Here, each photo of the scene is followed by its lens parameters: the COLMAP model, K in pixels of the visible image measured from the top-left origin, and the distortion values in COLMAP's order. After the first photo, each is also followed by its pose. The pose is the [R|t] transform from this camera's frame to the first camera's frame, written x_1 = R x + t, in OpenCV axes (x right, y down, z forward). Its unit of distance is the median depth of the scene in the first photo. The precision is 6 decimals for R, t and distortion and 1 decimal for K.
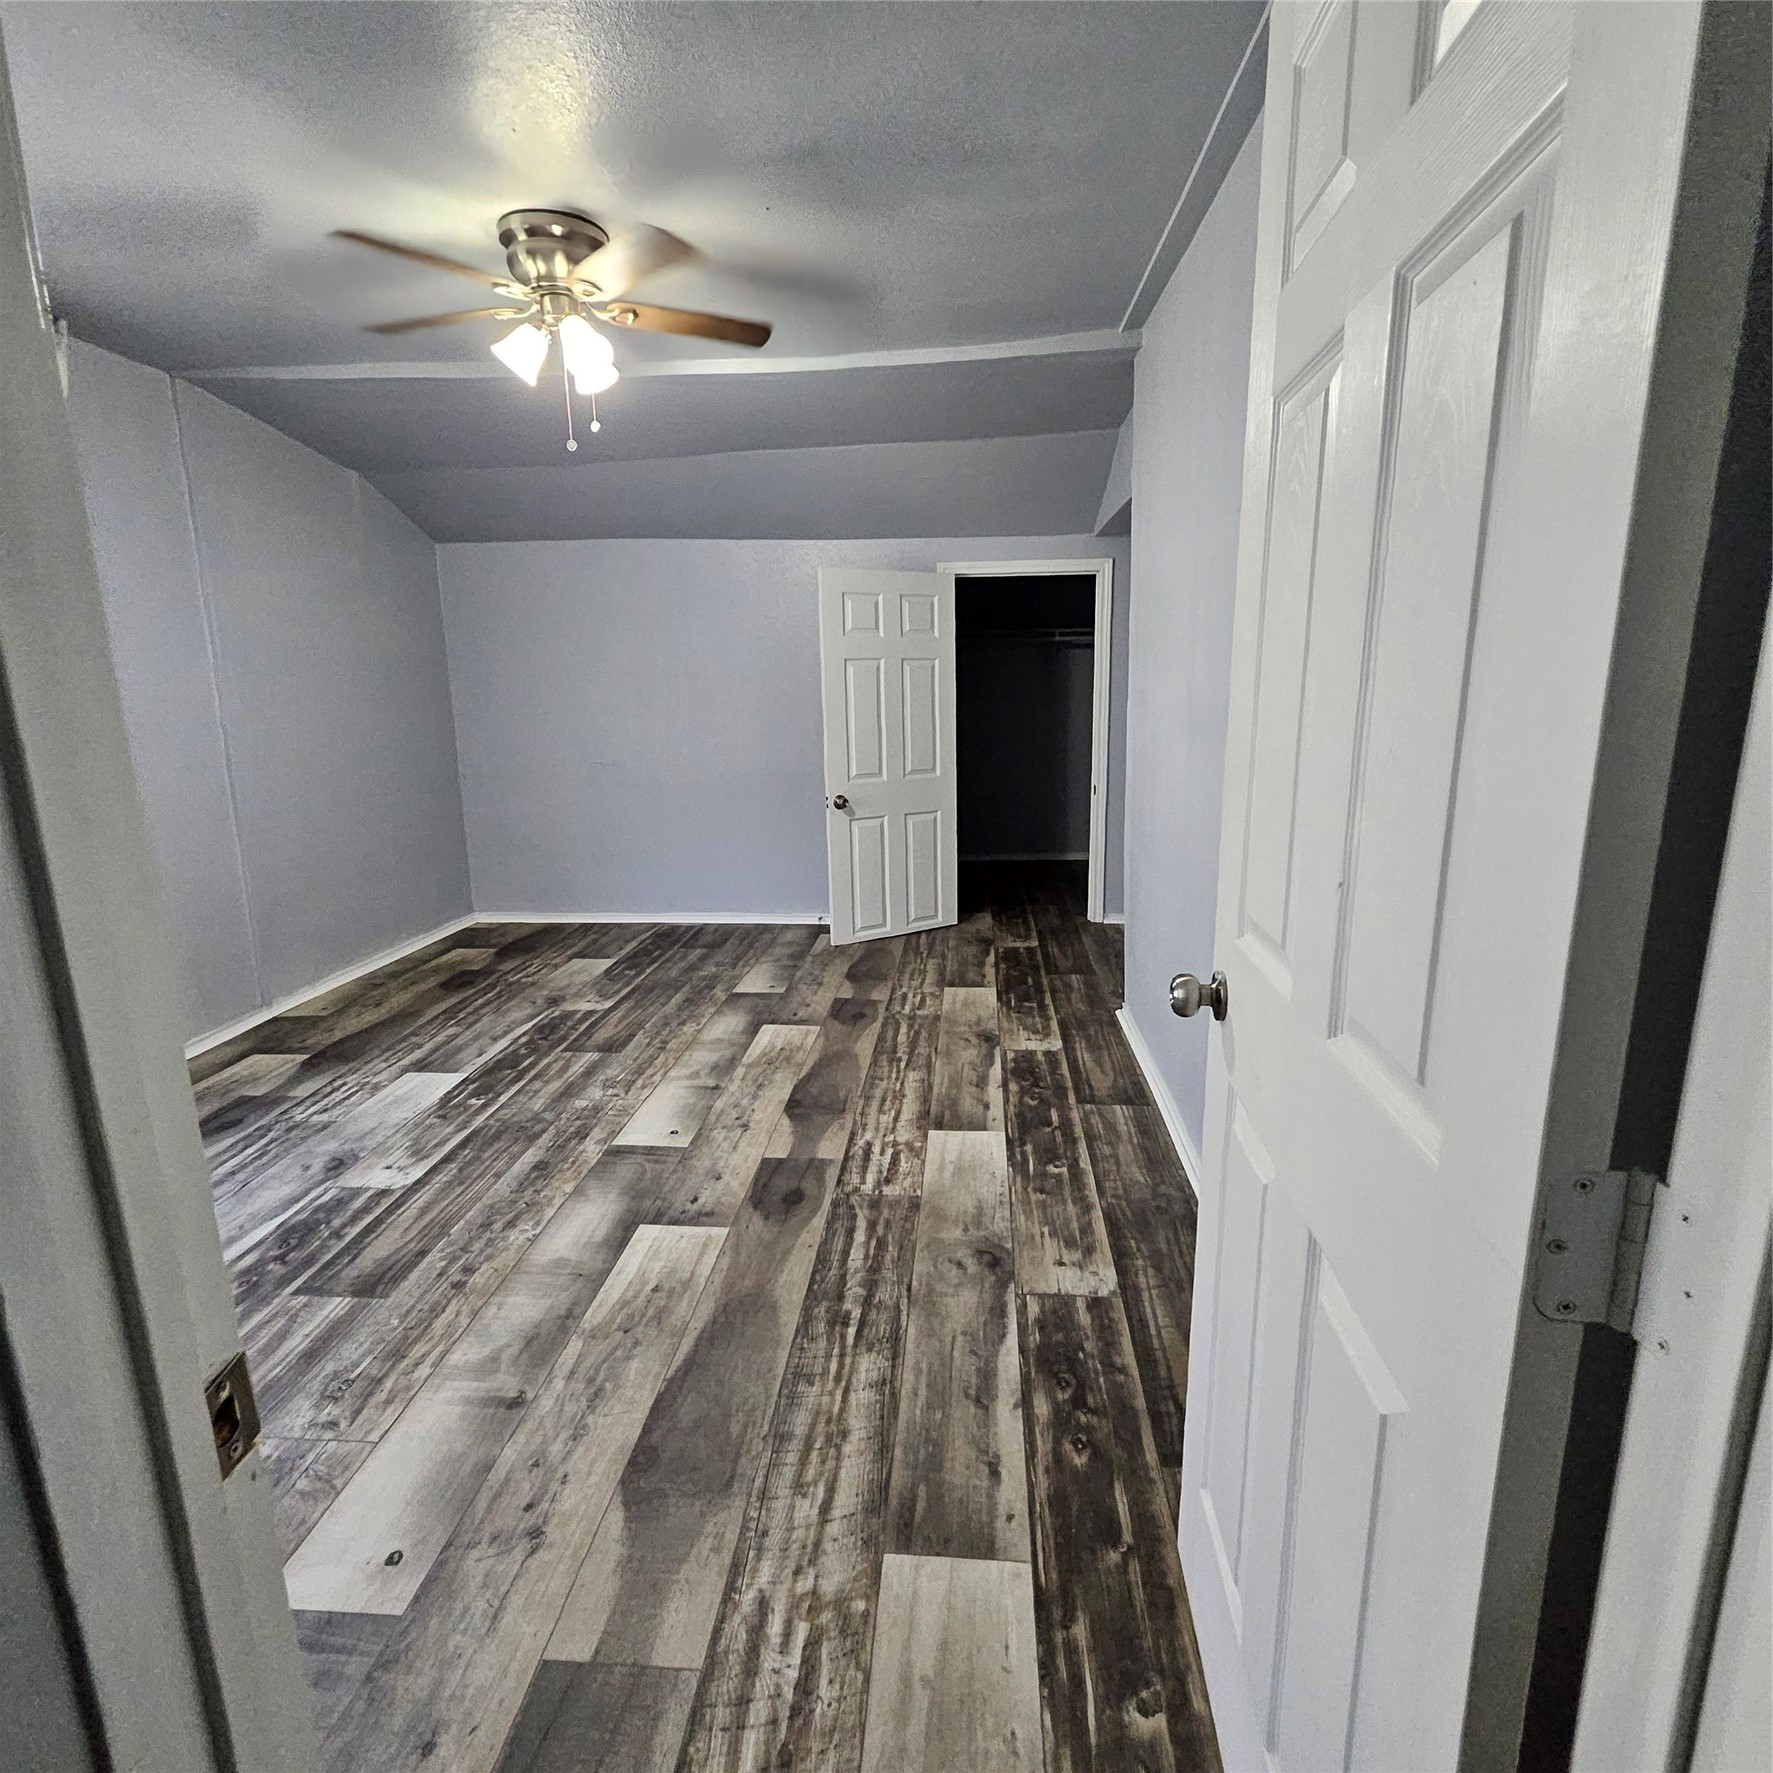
lens RADIAL K [[927.2, 0, 903.5], [0, 927.2, 876.9], [0, 0, 1]] dist [0.017006, -0.005918]
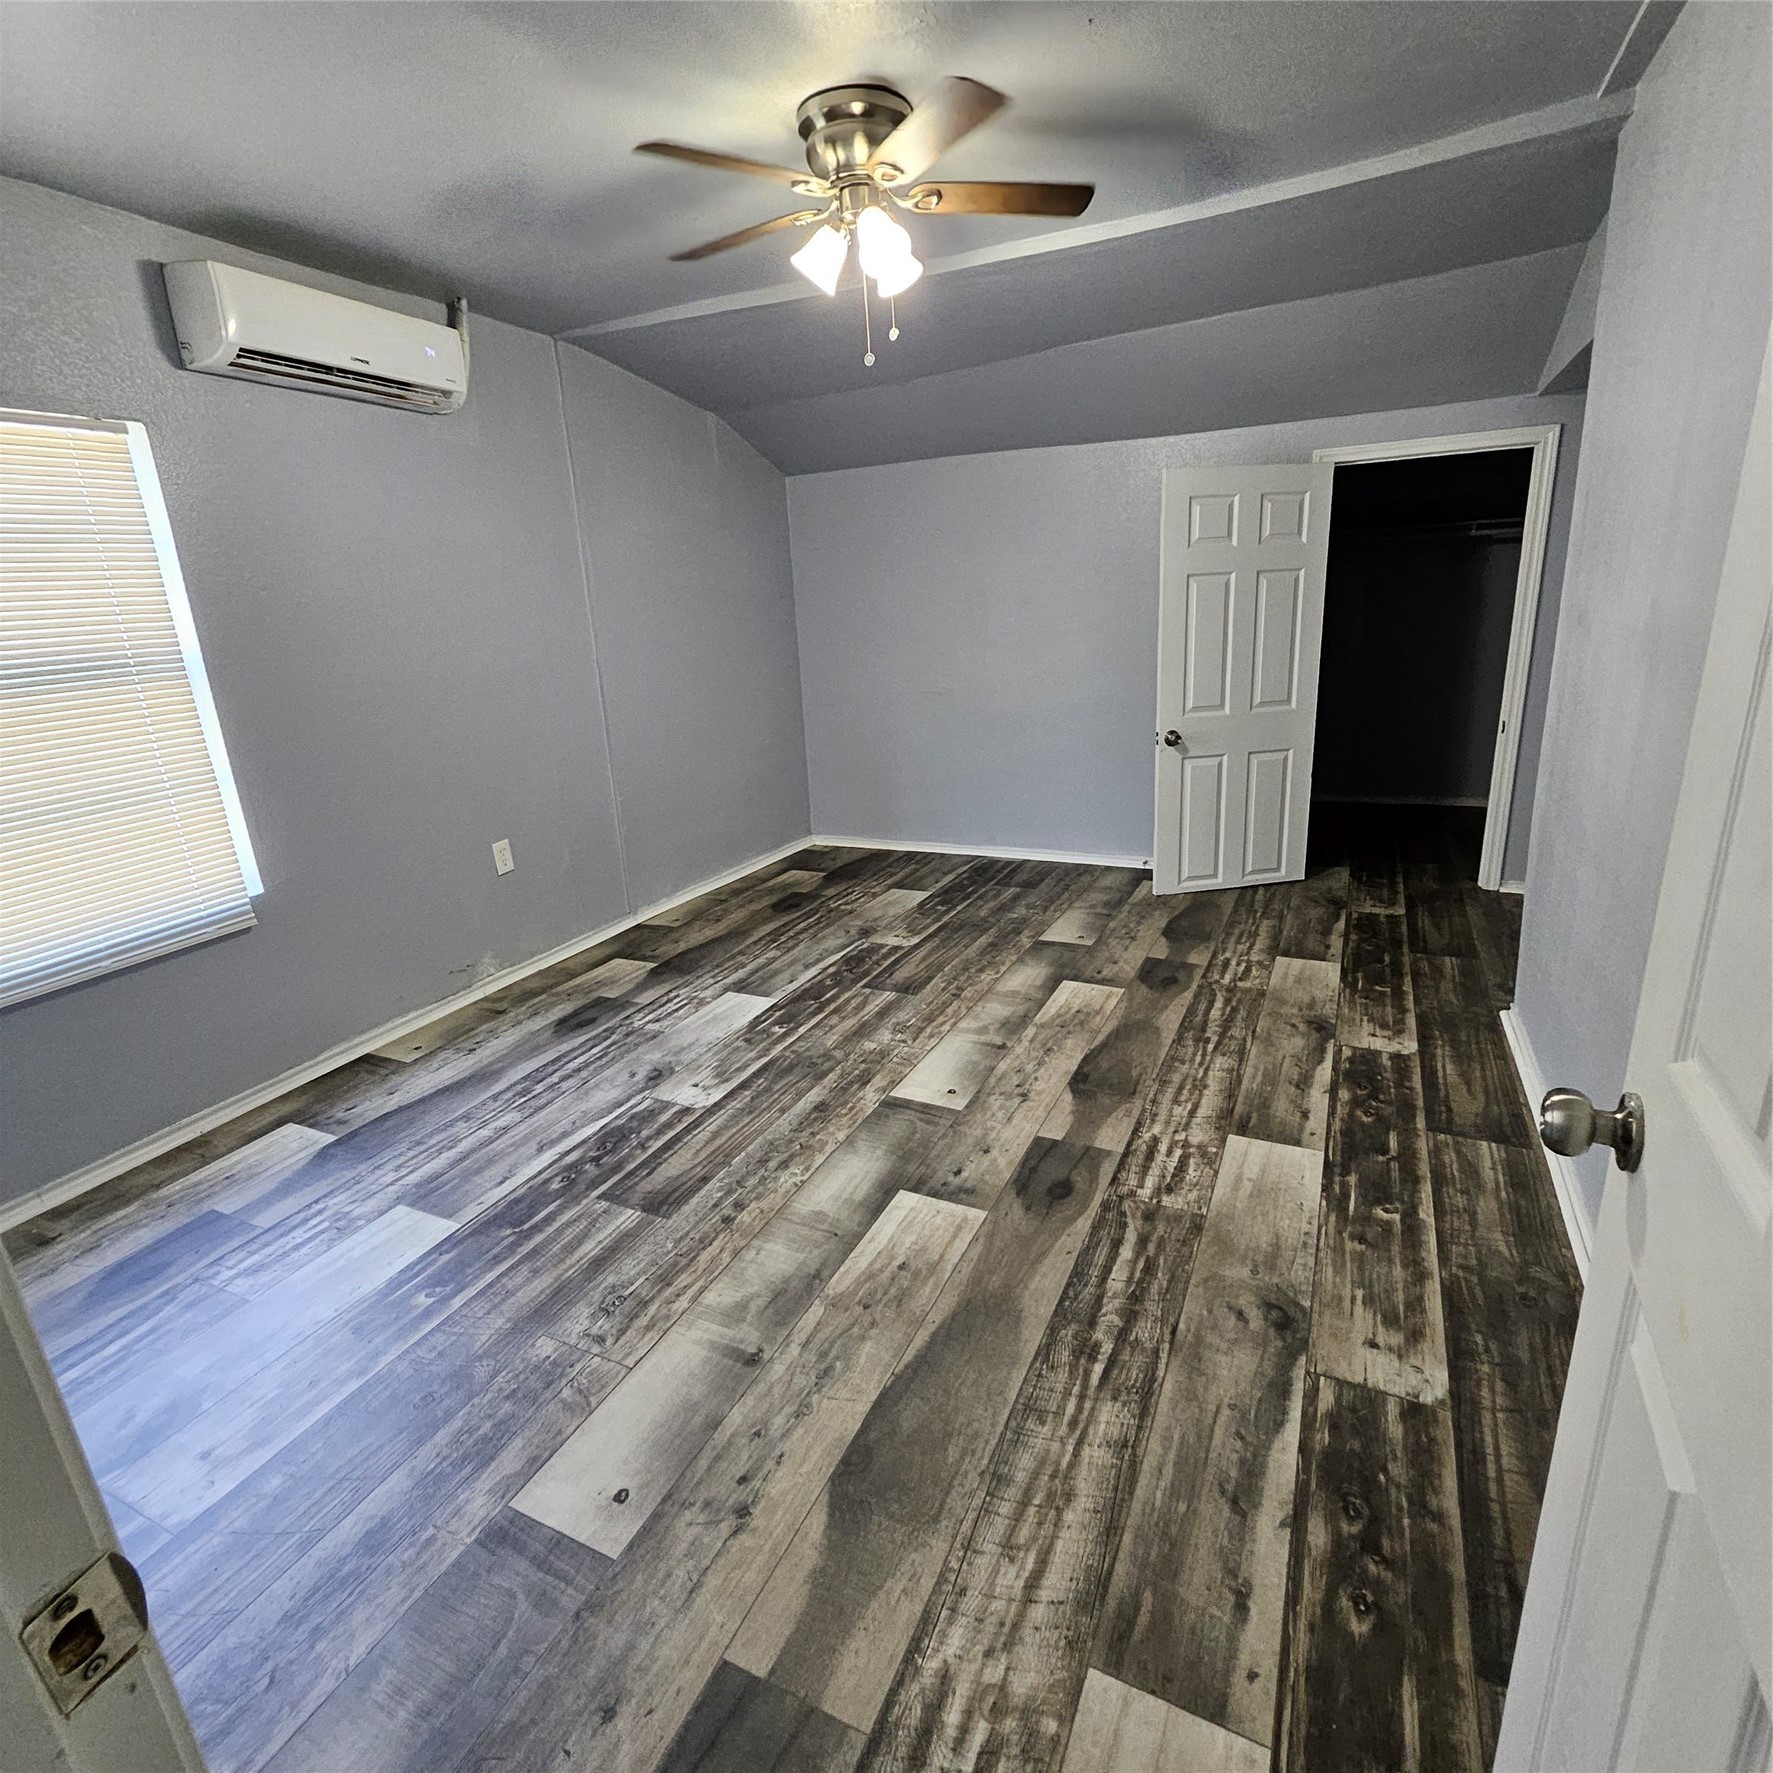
lens RADIAL K [[927.2, 0, 915.1], [0, 927.2, 879.8], [0, 0, 1]] dist [0.017006, -0.005918]
pose [[0.933716, 0.072611, -0.350574, 0.056930], [-0.040237, 0.994296, 0.098773, -0.053209], [0.355746, -0.078119, 0.931312, 0.144390]]
